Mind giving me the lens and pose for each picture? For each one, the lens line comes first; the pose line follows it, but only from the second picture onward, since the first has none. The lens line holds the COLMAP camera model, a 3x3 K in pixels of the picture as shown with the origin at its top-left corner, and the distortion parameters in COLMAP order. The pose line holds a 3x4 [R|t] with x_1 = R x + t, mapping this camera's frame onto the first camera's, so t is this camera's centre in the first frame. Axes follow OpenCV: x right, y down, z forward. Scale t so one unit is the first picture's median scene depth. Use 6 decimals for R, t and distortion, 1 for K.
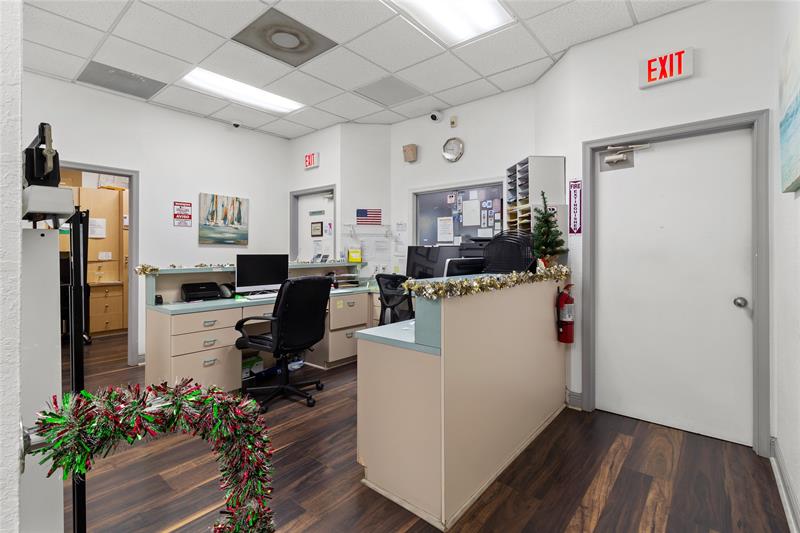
lens RADIAL K [[375.7, 0, 418.8], [0, 375.7, 247.7], [0, 0, 1]] dist [0.011716, -0.000711]
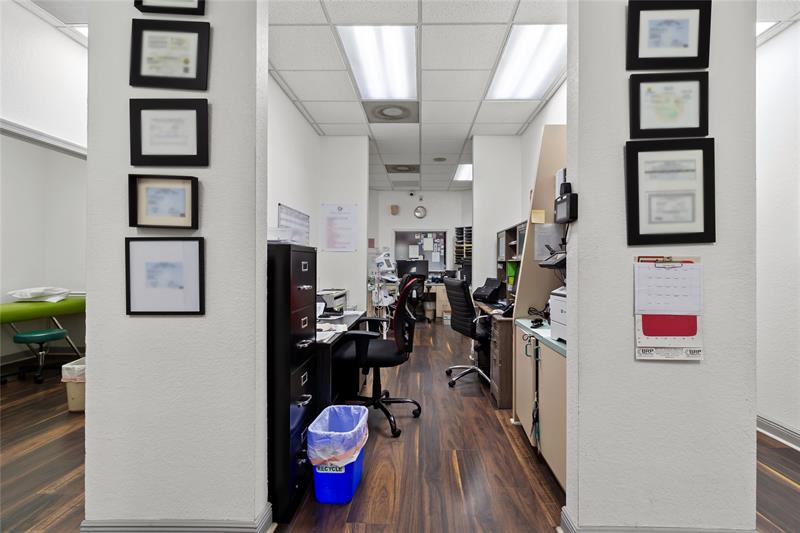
lens RADIAL K [[375.7, 0, 413.7], [0, 375.7, 260.5], [0, 0, 1]] dist [0.011716, -0.000711]
pose [[0.780267, 0.007458, 0.625402, -1.209578], [-0.009136, 0.999958, -0.000526, -0.001407], [-0.625380, -0.005303, 0.780303, -0.555934]]
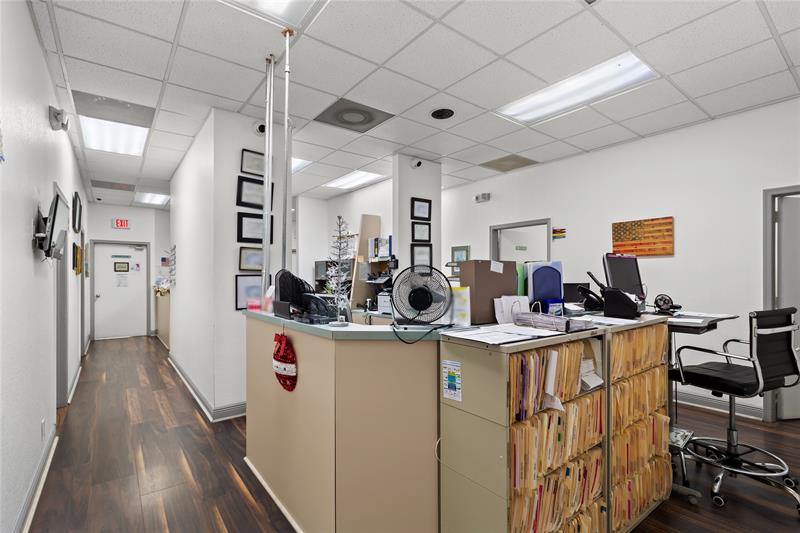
lens RADIAL K [[375.7, 0, 397.9], [0, 375.7, 273.9], [0, 0, 1]] dist [0.011716, -0.000711]
pose [[0.231273, 0.008221, 0.972854, -1.939588], [-0.006518, 0.999955, -0.006900, -0.020877], [-0.972867, -0.004745, 0.231316, -0.620291]]
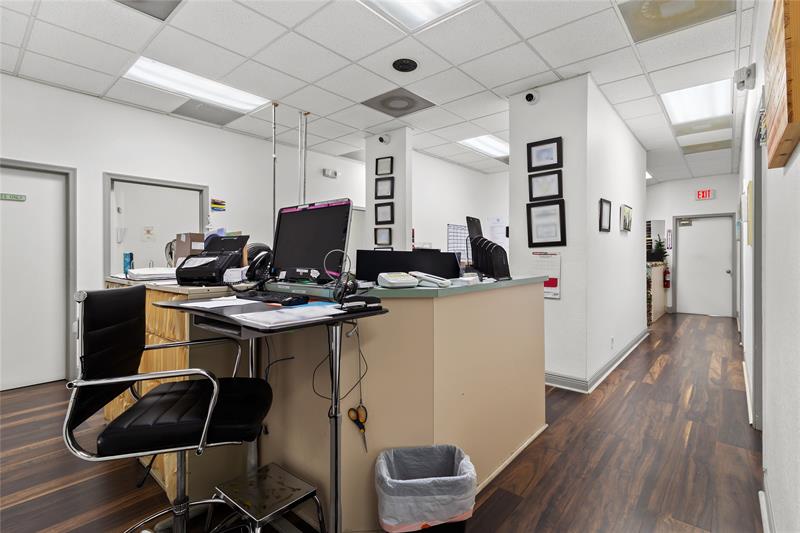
lens RADIAL K [[375.7, 0, 408.2], [0, 375.7, 254.7], [0, 0, 1]] dist [0.011716, -0.000711]
pose [[0.999999, 0.000223, -0.001658, -1.084673], [-0.000215, 0.999988, 0.004949, -0.006430], [0.001659, -0.004948, 0.999986, -1.290428]]
